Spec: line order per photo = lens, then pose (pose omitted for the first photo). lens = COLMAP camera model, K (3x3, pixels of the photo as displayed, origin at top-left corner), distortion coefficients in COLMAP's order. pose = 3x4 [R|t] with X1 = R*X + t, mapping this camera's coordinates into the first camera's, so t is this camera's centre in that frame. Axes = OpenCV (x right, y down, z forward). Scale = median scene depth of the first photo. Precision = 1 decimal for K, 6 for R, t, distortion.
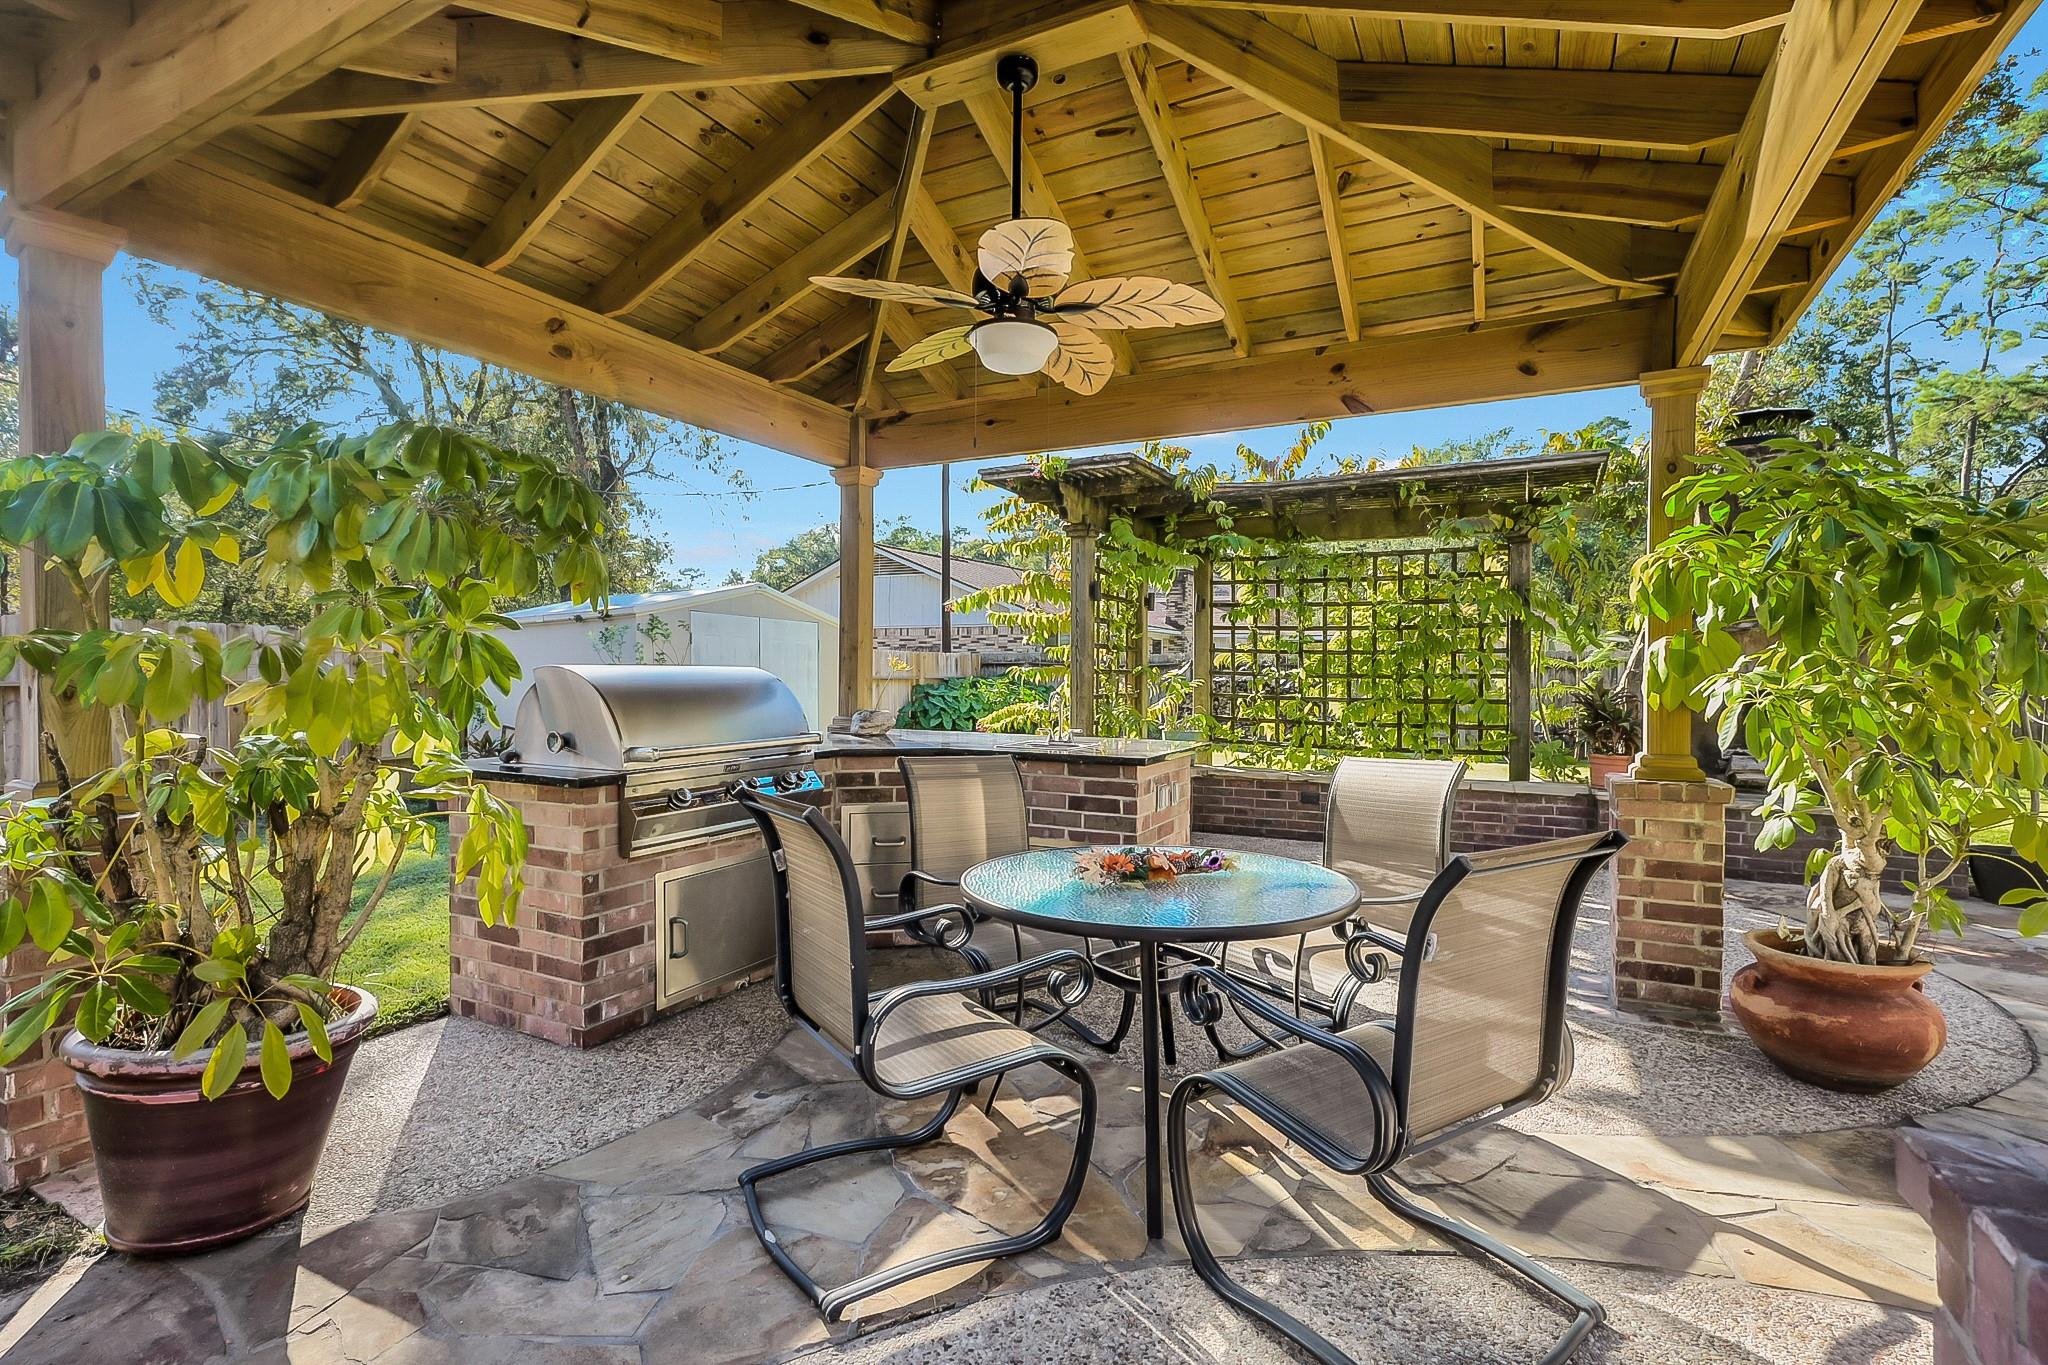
lens RADIAL K [[917.0, 0, 1058.3], [0, 917.0, 679.1], [0, 0, 1]] dist [0.000691, -0.000066]
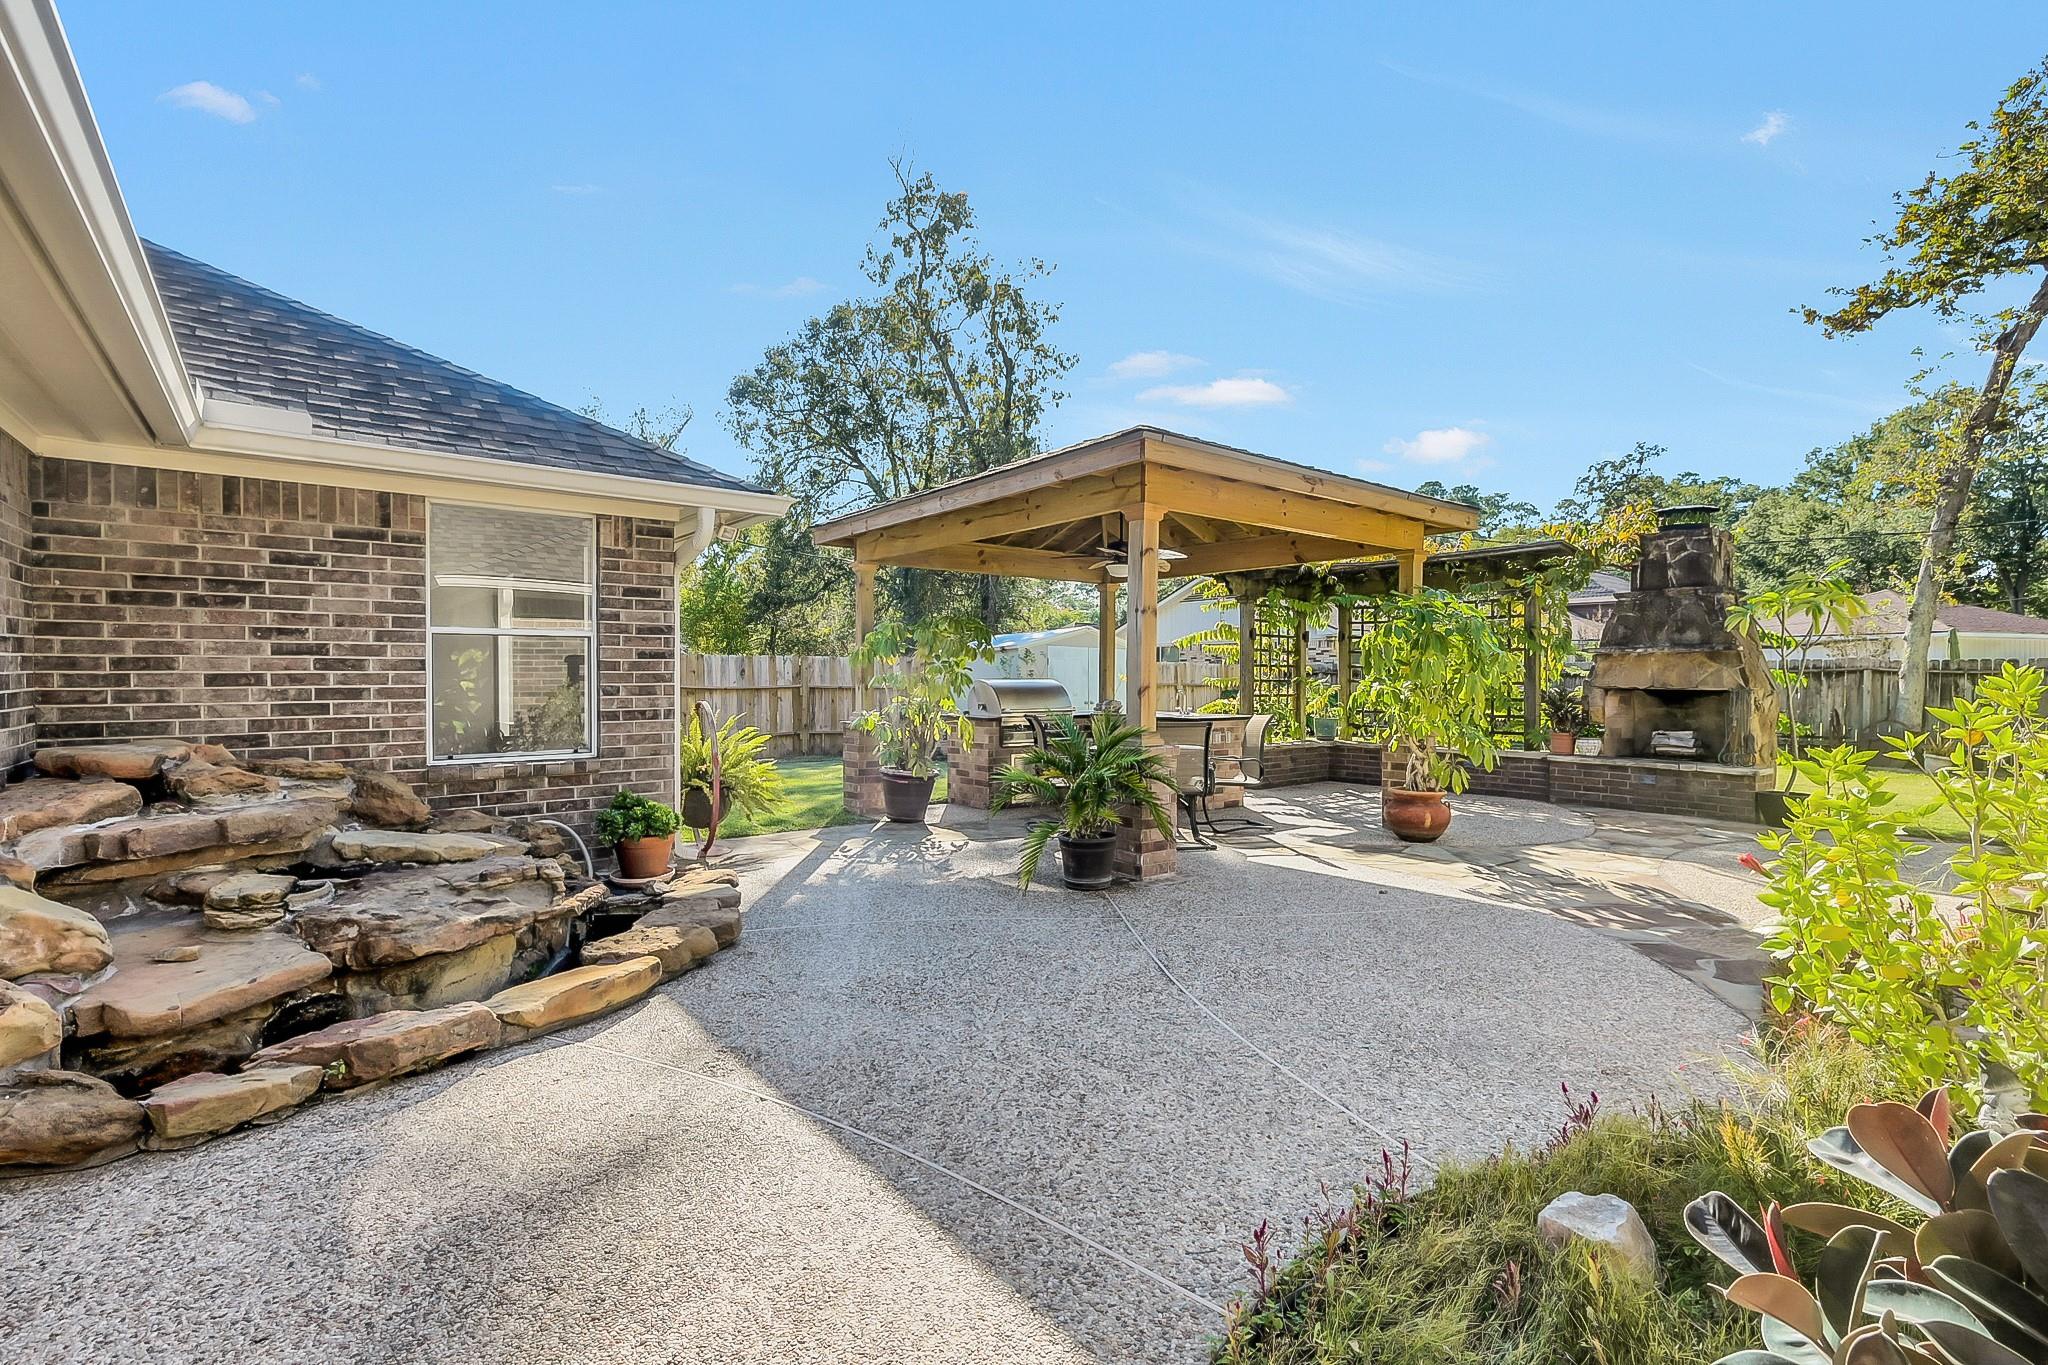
lens RADIAL K [[917.0, 0, 1029.3], [0, 917.0, 691.3], [0, 0, 1]] dist [0.000691, -0.000066]
pose [[0.903418, 0.005317, -0.428728, 0.603089], [-0.002688, 0.999974, 0.006738, 0.000942], [0.428752, -0.004935, 0.903409, -1.122948]]
